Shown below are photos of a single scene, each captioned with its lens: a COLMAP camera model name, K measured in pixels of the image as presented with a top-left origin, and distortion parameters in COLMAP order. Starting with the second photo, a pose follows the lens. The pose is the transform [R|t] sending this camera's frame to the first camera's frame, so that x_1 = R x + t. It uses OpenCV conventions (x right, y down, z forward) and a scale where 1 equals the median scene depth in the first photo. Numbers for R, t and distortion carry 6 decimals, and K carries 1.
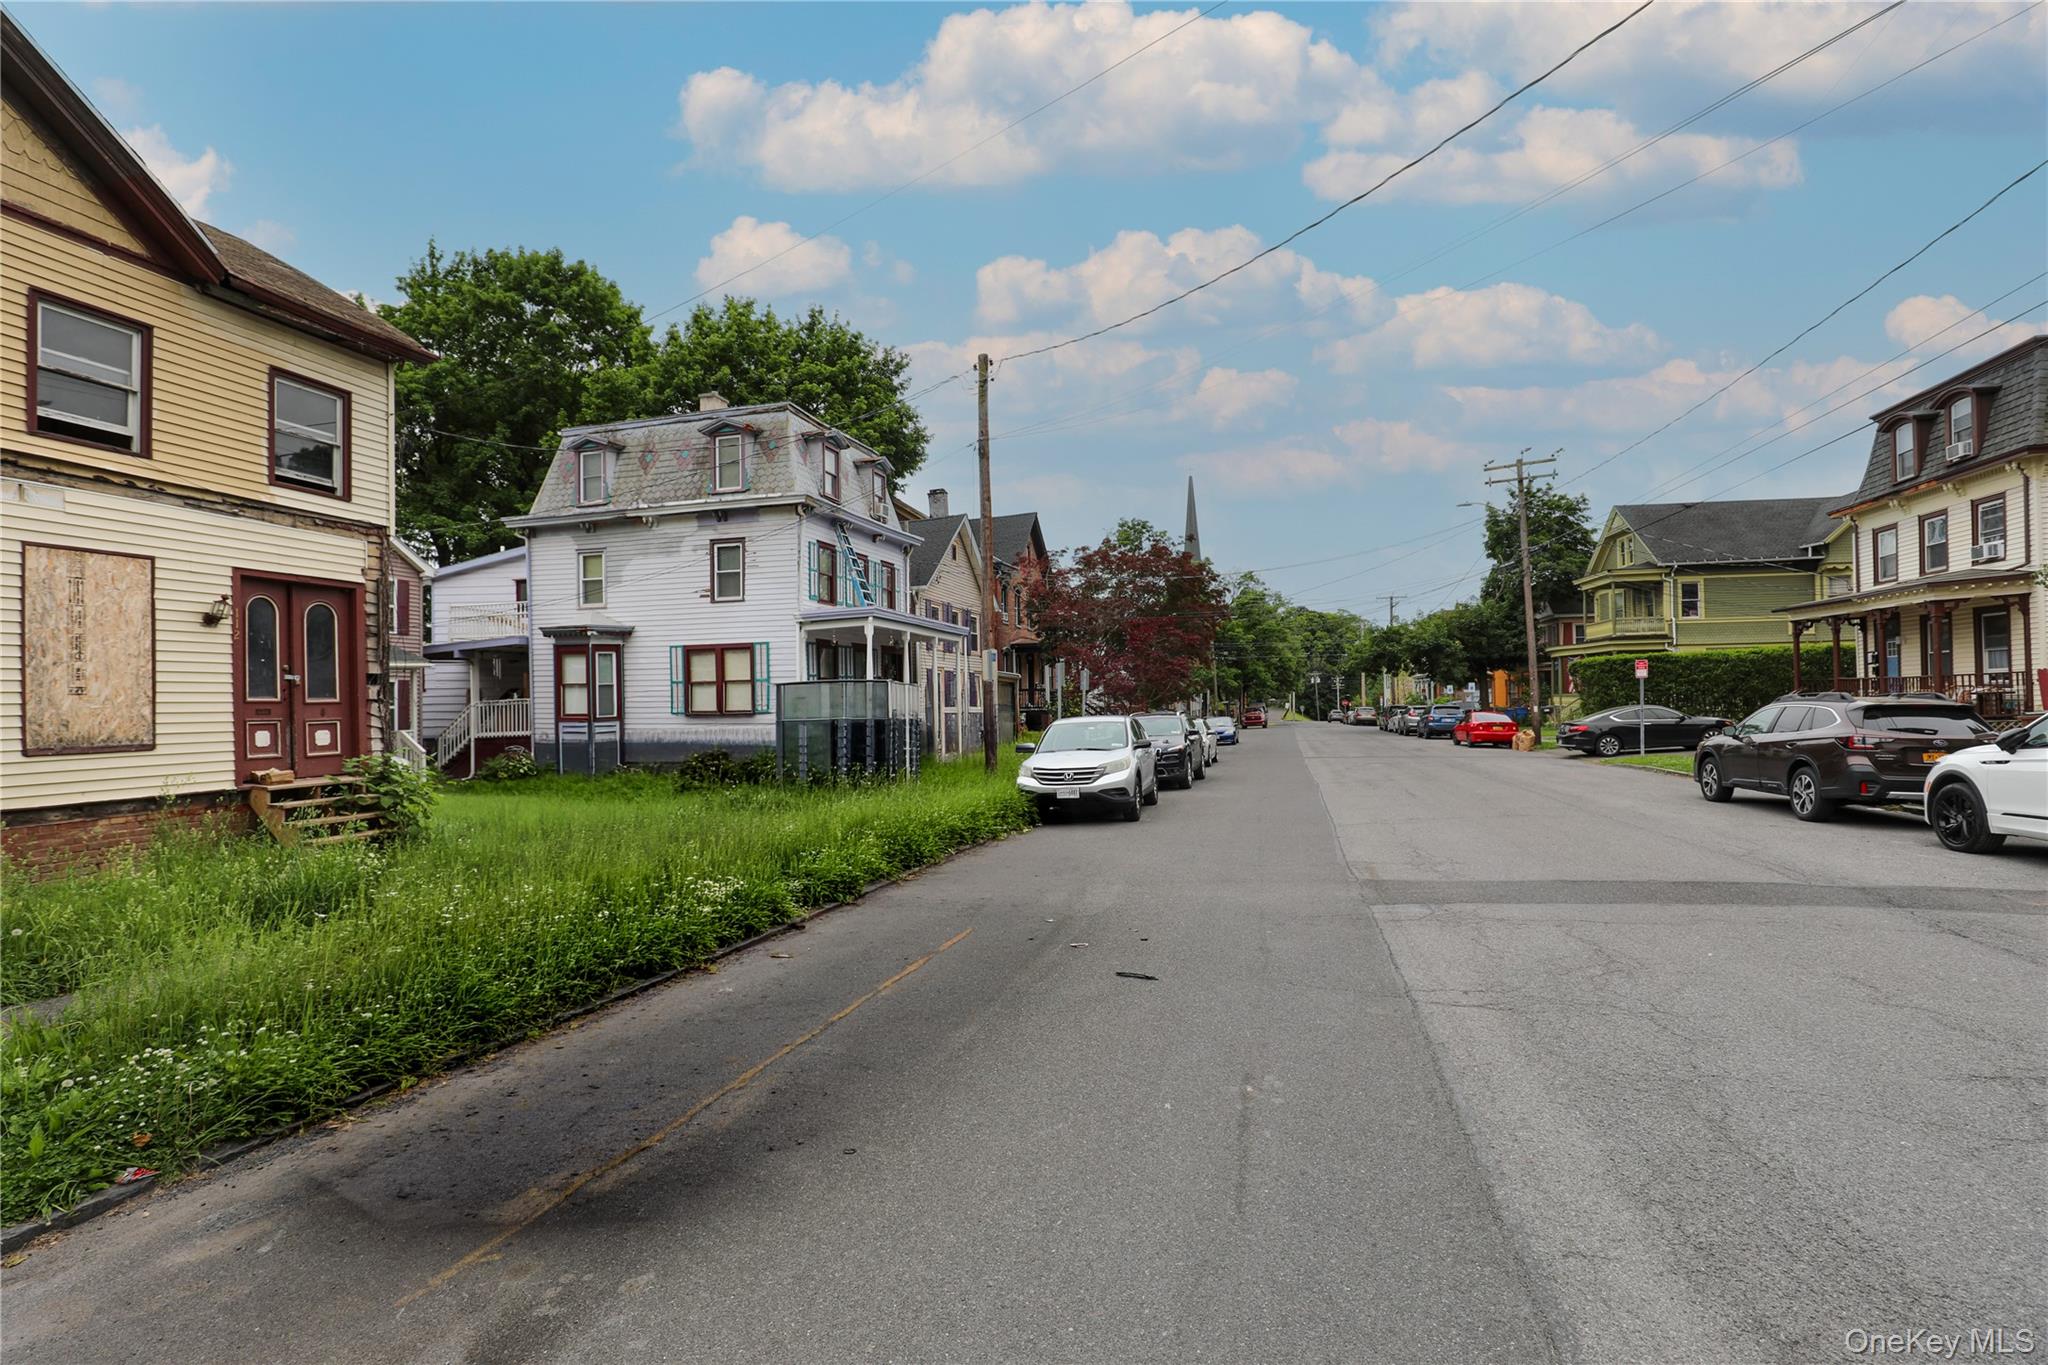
lens RADIAL K [[942.0, 0, 1022.2], [0, 942.0, 692.3], [0, 0, 1]] dist [-0.032727, 0.006000]
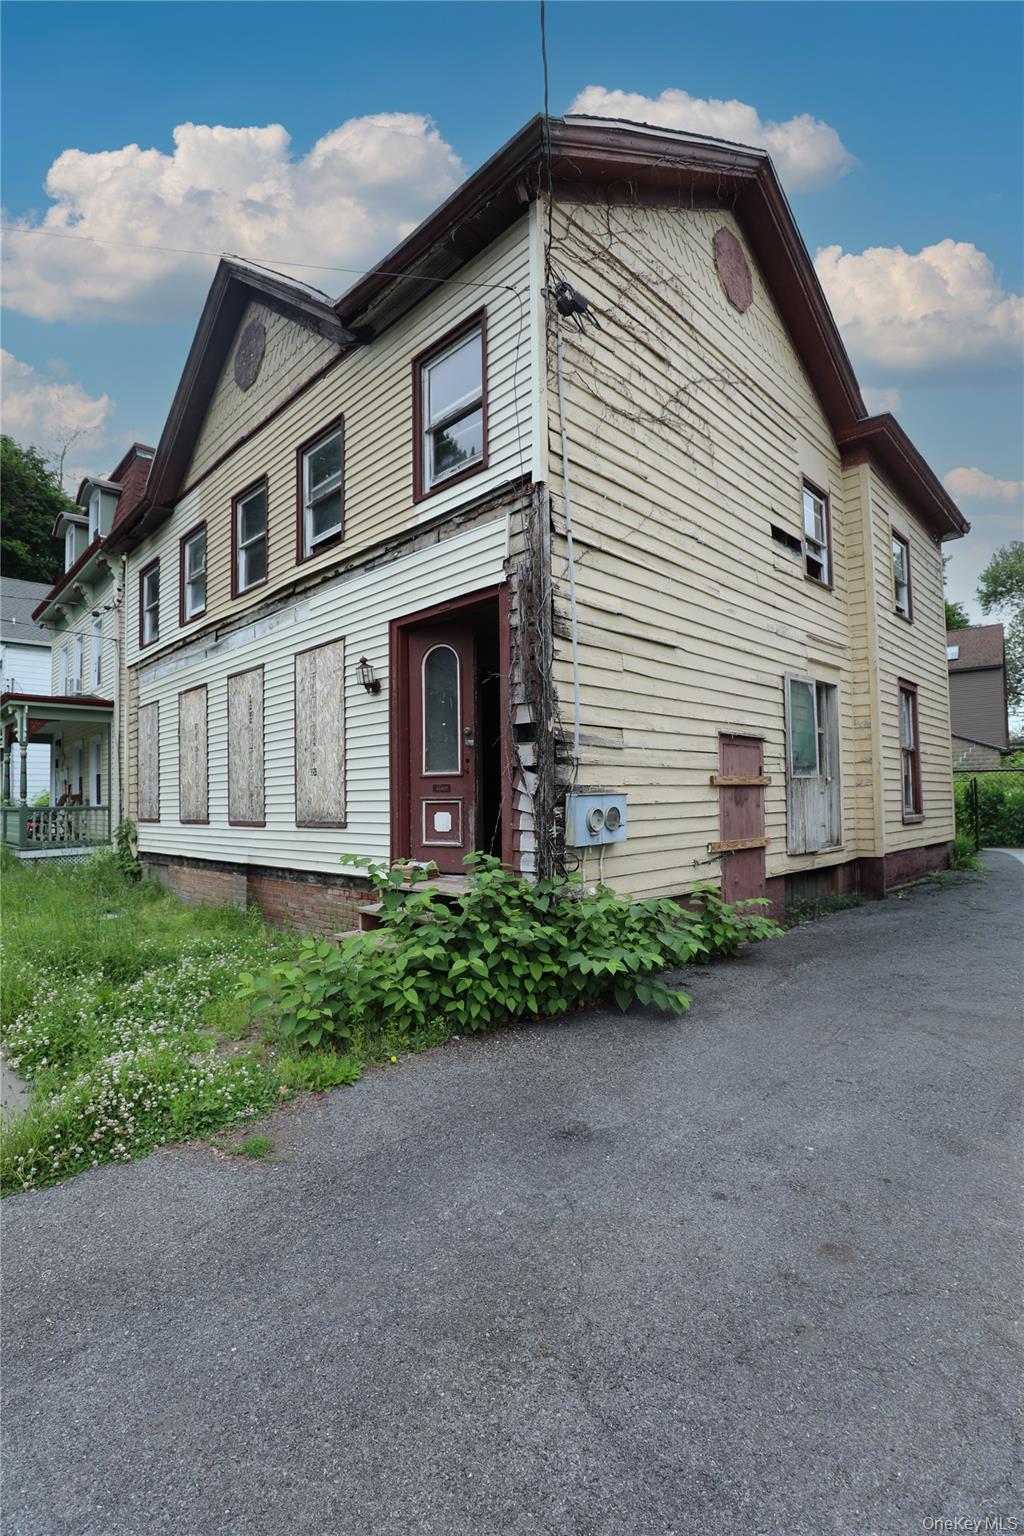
lens RADIAL K [[706.5, 0, 511.8], [0, 706.5, 774.7], [0, 0, 1]] dist [-0.032727, 0.006000]
pose [[-0.515164, -0.005771, -0.857072, -0.360089], [0.033202, 0.999092, -0.026684, 0.029815], [0.856449, -0.042203, -0.514504, 1.467501]]
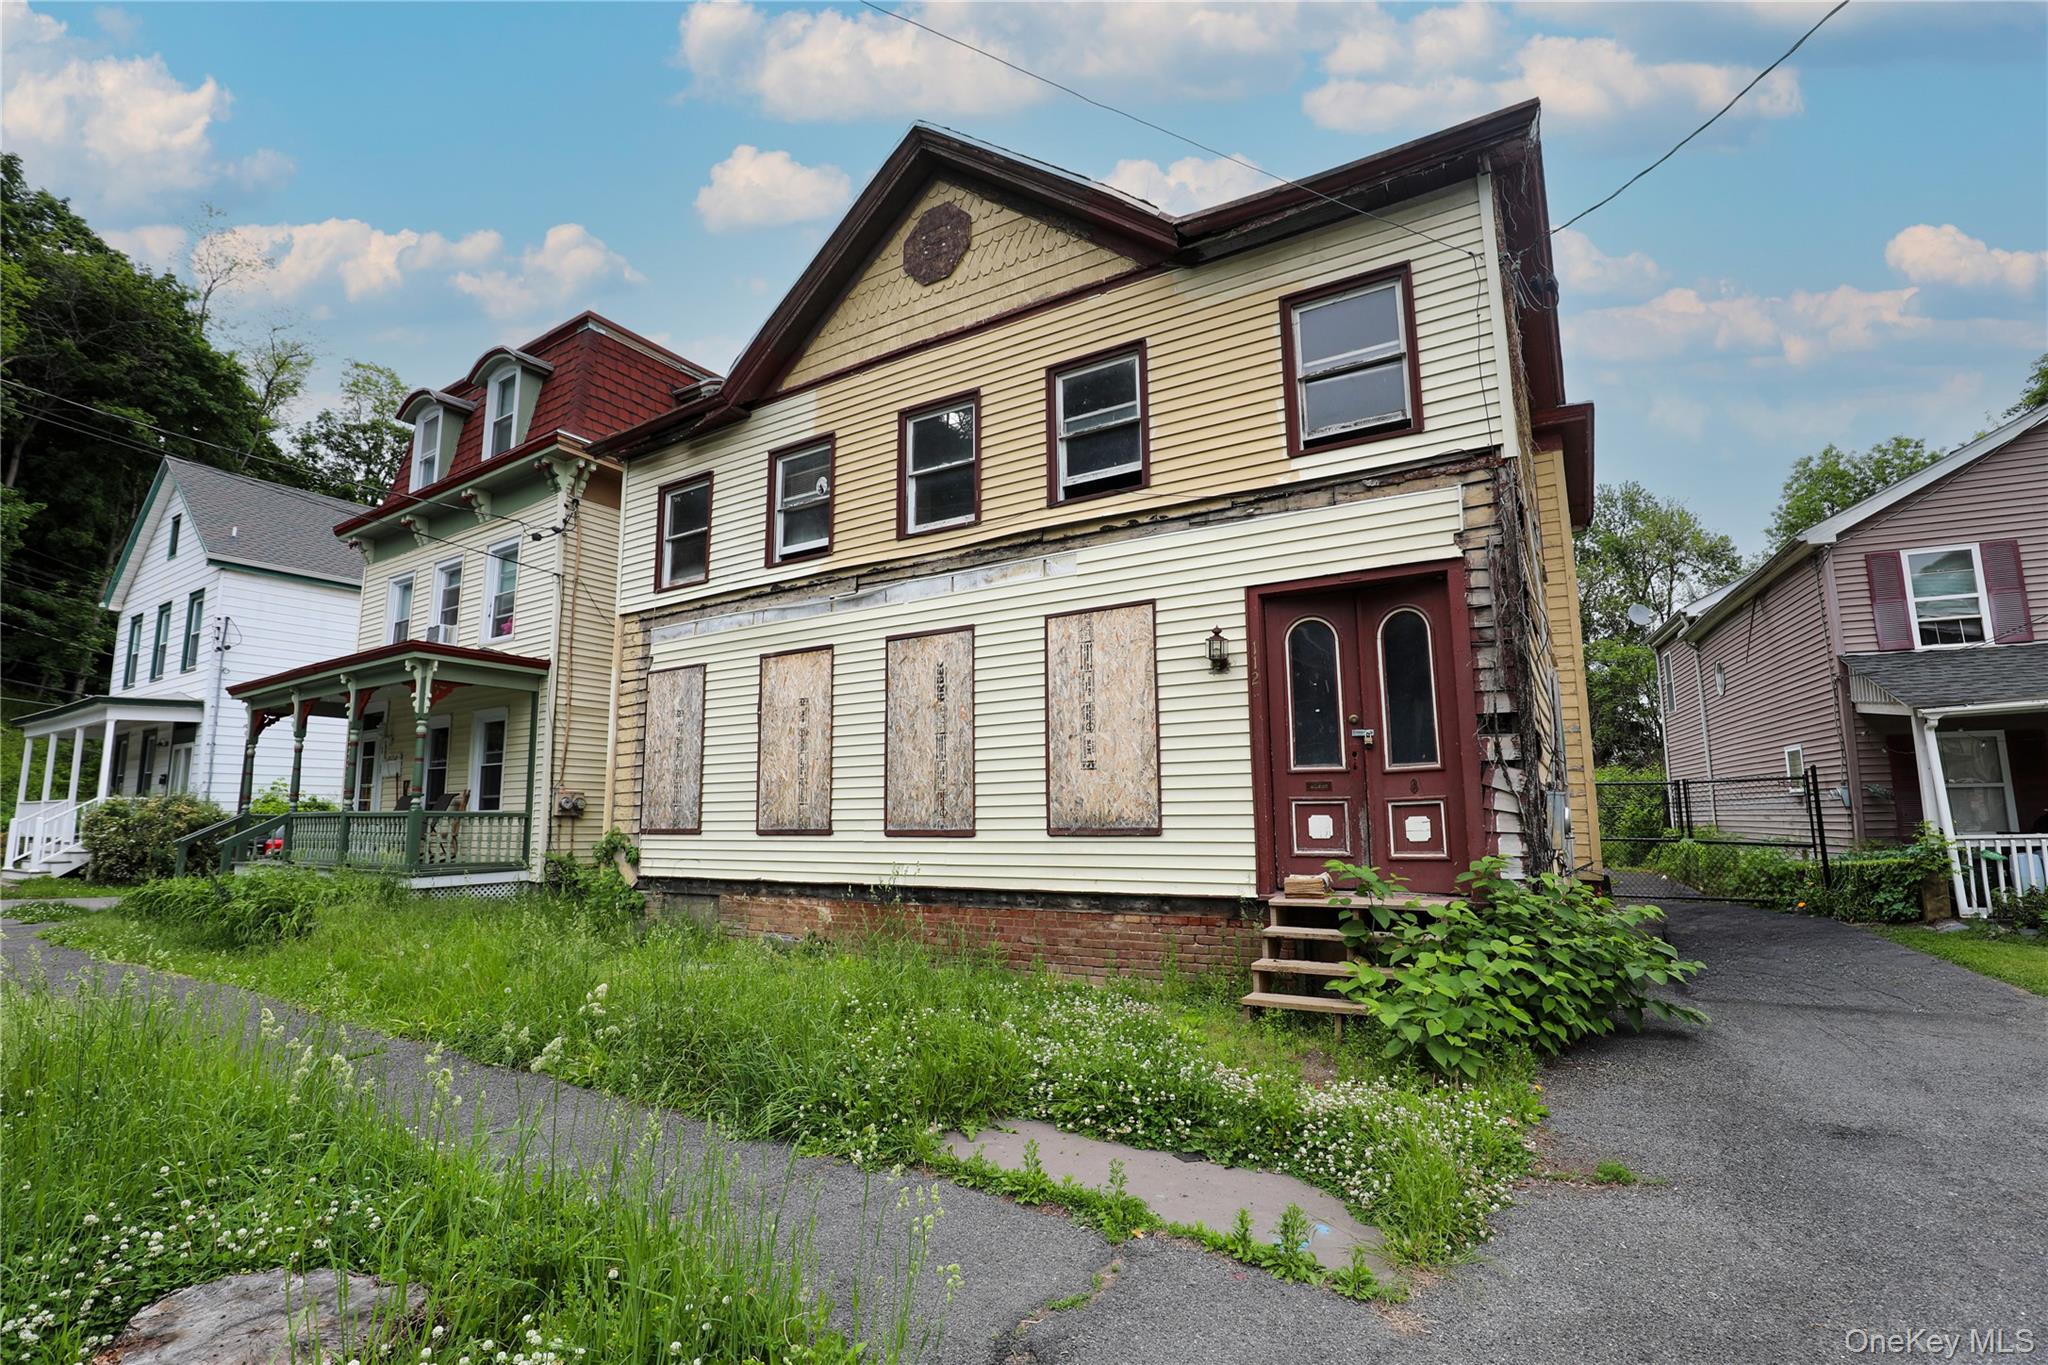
lens RADIAL K [[942.0, 0, 1013.4], [0, 942.0, 684.5], [0, 0, 1]] dist [-0.032727, 0.006000]
pose [[-0.306017, -0.117976, -0.944688, -0.109657], [0.019294, 0.991320, -0.130050, 0.034511], [0.951831, -0.058024, -0.301084, 1.071169]]
